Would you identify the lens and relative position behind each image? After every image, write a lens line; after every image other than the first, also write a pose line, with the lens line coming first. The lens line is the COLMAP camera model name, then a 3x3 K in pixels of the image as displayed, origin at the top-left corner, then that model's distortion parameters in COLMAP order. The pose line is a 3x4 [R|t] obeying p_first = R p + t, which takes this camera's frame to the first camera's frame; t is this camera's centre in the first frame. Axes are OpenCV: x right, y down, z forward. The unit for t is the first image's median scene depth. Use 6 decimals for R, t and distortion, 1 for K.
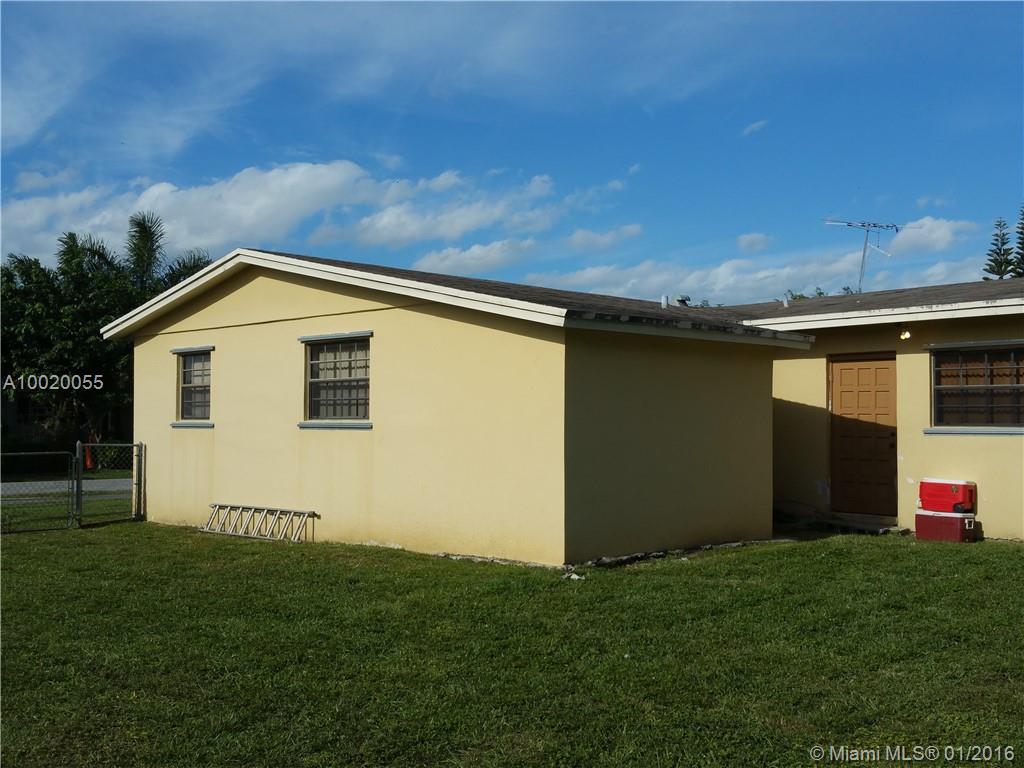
lens RADIAL K [[1101.6, 0, 499.0], [0, 1101.6, 402.1], [0, 0, 1]] dist [0.151436, -0.335150]
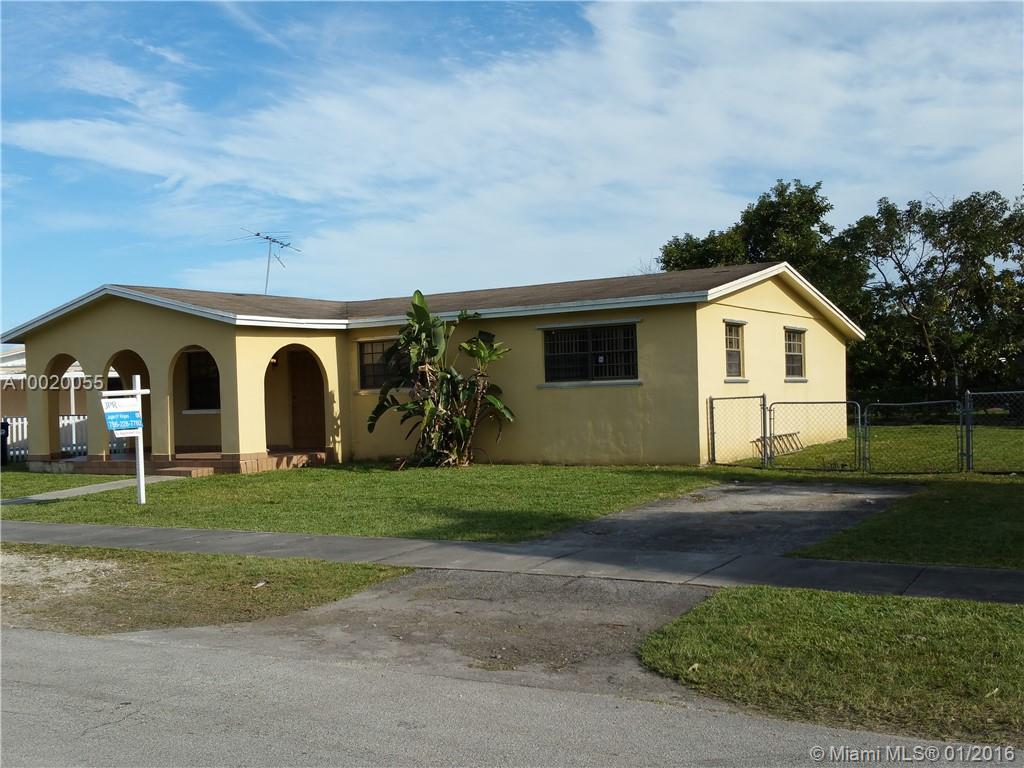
lens RADIAL K [[1101.6, 0, 499.0], [0, 1101.6, 402.1], [0, 0, 1]] dist [0.151436, -0.335150]
pose [[-0.259832, -0.013582, 0.965558, -1.470362], [-0.004514, 0.999907, 0.012850, 0.029900], [-0.965643, -0.001020, -0.259869, 1.639919]]
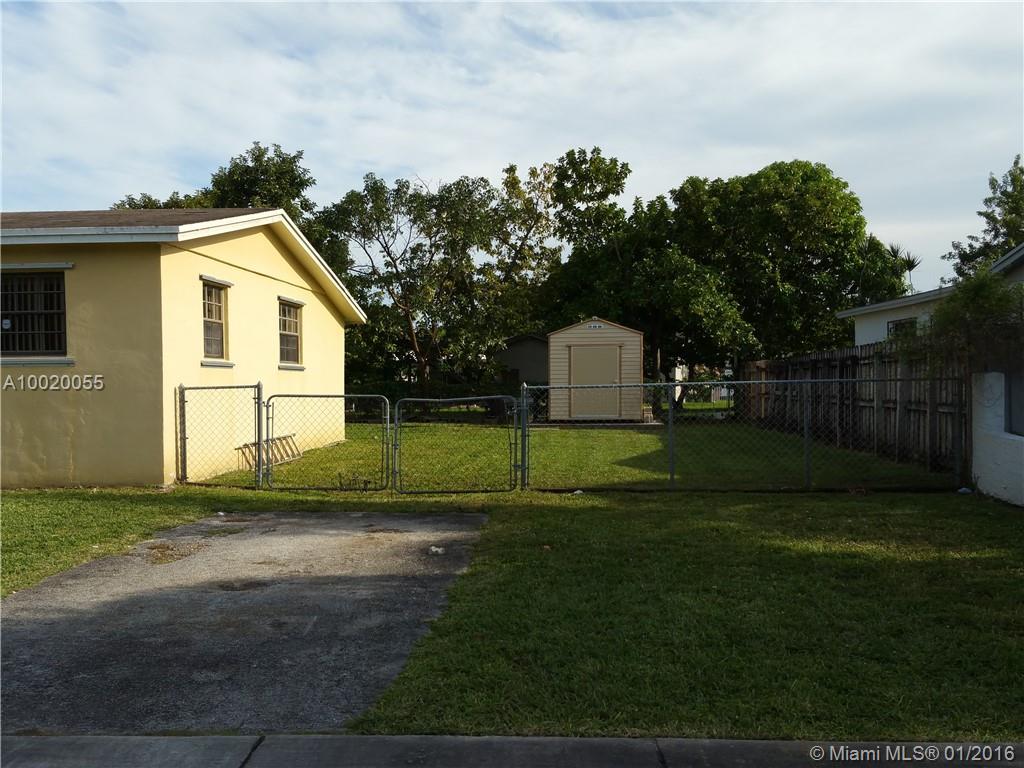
lens RADIAL K [[1101.6, 0, 499.0], [0, 1101.6, 402.1], [0, 0, 1]] dist [0.151436, -0.335150]
pose [[-0.672923, -0.024894, 0.739294, -1.133508], [-0.025003, 0.999628, 0.010901, 0.036291], [-0.739290, -0.011149, -0.673295, 1.484465]]
